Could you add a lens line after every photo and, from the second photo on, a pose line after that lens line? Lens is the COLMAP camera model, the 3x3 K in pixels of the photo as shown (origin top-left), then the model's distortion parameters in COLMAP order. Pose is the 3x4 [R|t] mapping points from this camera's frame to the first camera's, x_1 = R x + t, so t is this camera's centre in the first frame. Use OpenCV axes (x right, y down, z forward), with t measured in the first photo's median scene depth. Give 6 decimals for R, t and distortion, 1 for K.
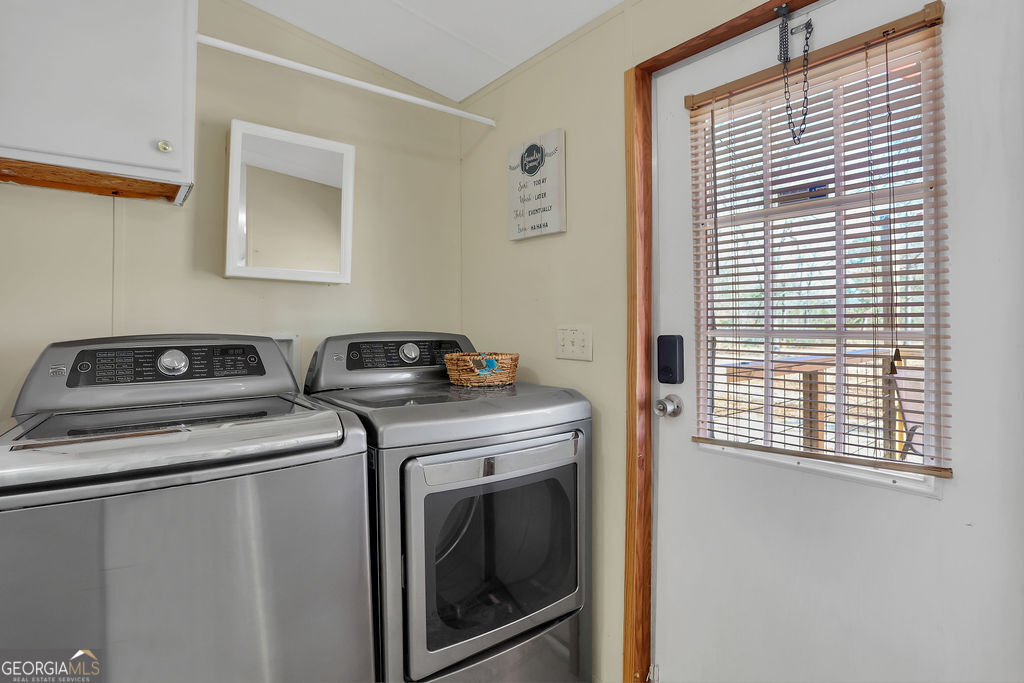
lens RADIAL K [[502.5, 0, 510.4], [0, 502.5, 337.6], [0, 0, 1]] dist [-0.086968, 0.039573]
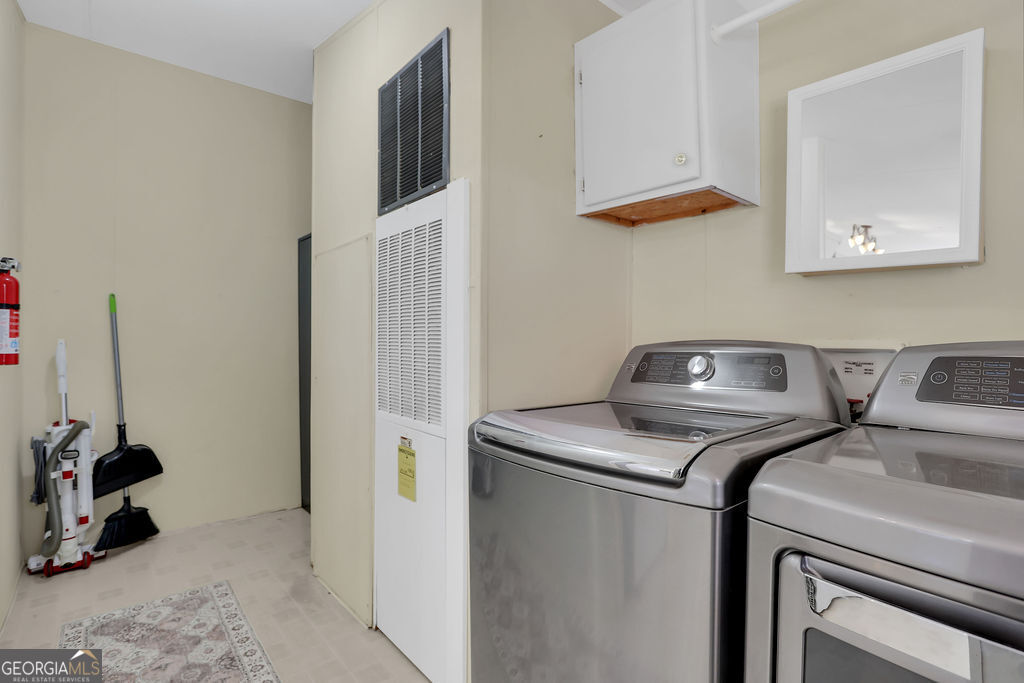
lens RADIAL K [[502.5, 0, 510.4], [0, 502.5, 337.6], [0, 0, 1]] dist [-0.086968, 0.039573]
pose [[0.052755, 0.004731, -0.998596, 0.274148], [-0.014043, 0.999893, 0.003996, -0.009735], [0.998509, 0.013813, 0.052816, 0.483354]]
